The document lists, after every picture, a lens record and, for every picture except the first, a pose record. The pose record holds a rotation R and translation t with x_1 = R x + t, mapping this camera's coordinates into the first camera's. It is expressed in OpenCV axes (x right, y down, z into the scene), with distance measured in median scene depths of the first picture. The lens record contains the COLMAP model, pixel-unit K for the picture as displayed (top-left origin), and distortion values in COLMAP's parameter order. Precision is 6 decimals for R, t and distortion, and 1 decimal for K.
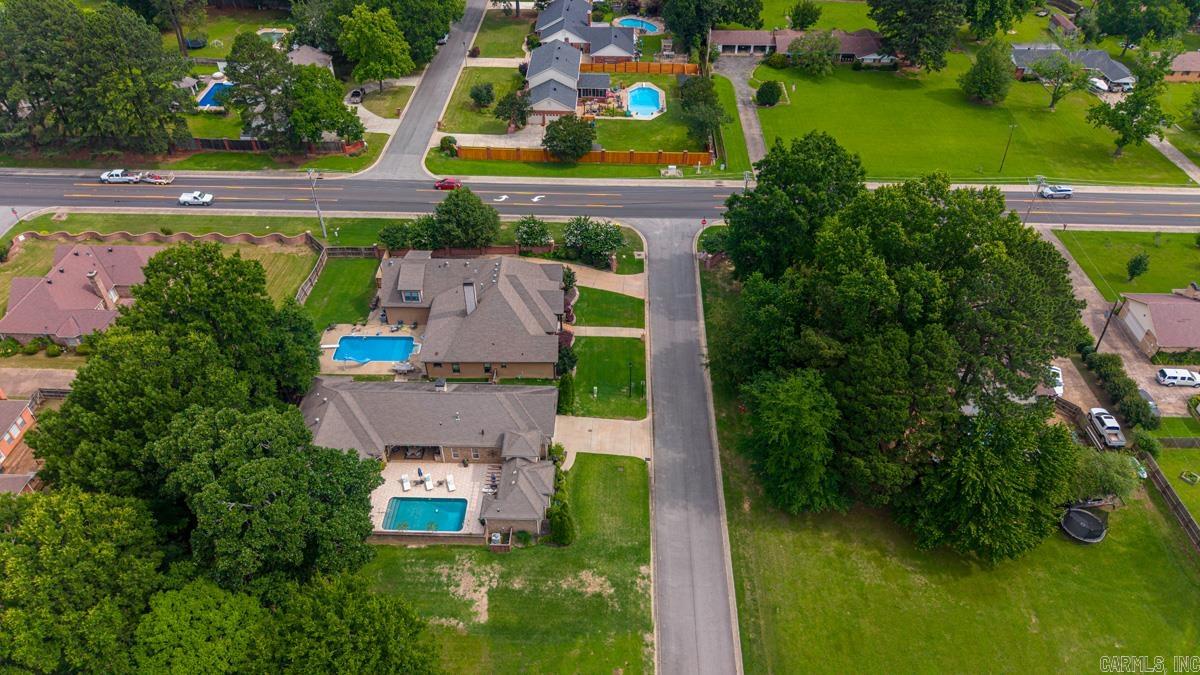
lens RADIAL K [[803.9, 0, 600.0], [0, 803.9, 337.5], [0, 0, 1]] dist [0.064631, -0.001060]
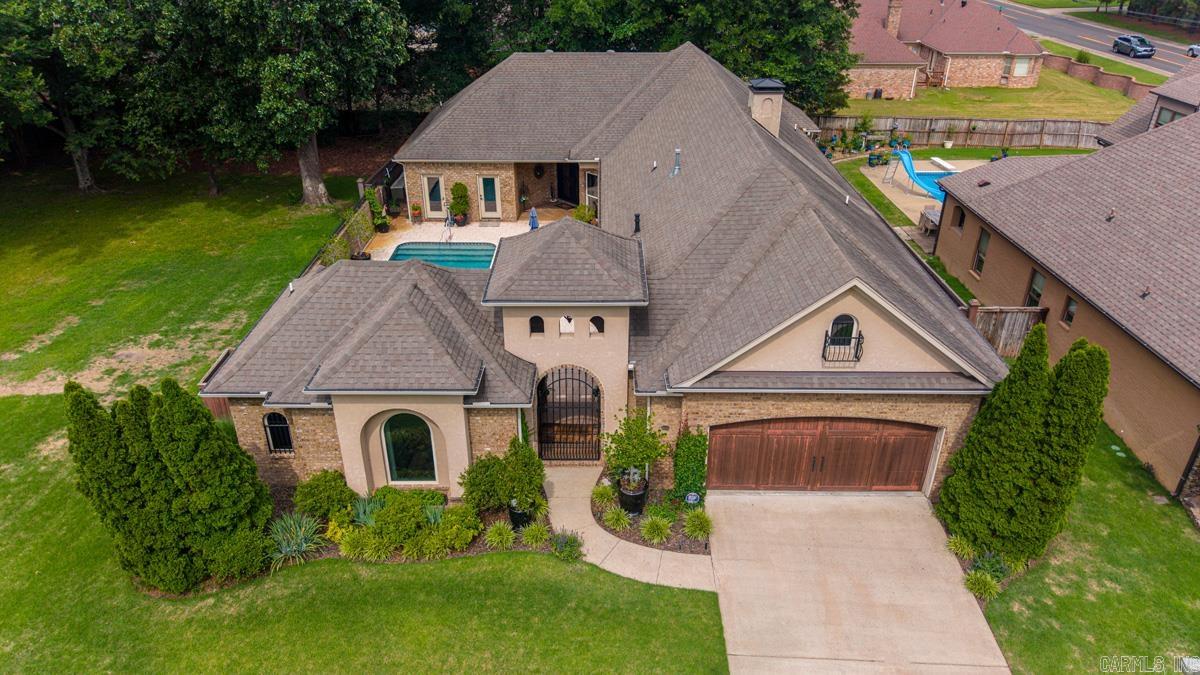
lens RADIAL K [[818.1, 0, 600.0], [0, 818.1, 337.5], [0, 0, 1]] dist [0.003883, -0.006923]
pose [[0.023370, 0.467770, -0.883541, 0.106205], [-0.666909, 0.665691, 0.334795, 0.054495], [0.744773, 0.581417, 0.327517, 0.843114]]
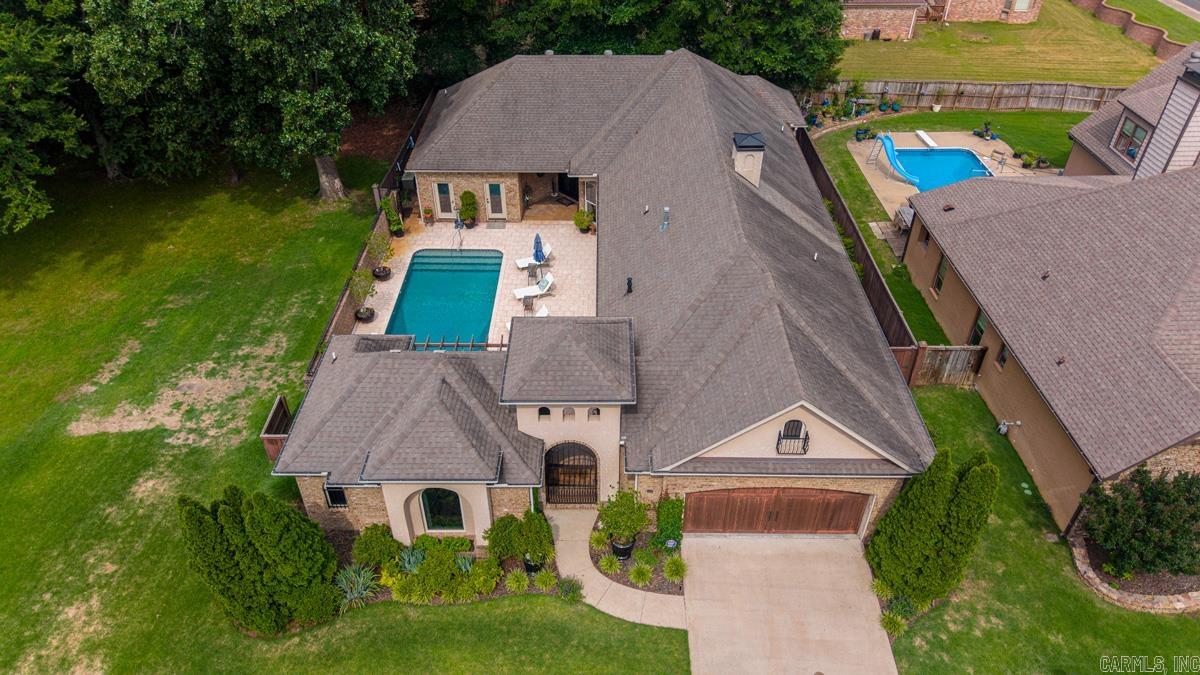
lens RADIAL K [[820.6, 0, 600.0], [0, 820.6, 337.5], [0, 0, 1]] dist [0.003543, -0.002770]
pose [[0.023128, 0.606937, -0.794413, 0.108023], [-0.666679, 0.601507, 0.440146, -0.001877], [0.744986, 0.519439, 0.418544, 0.794139]]
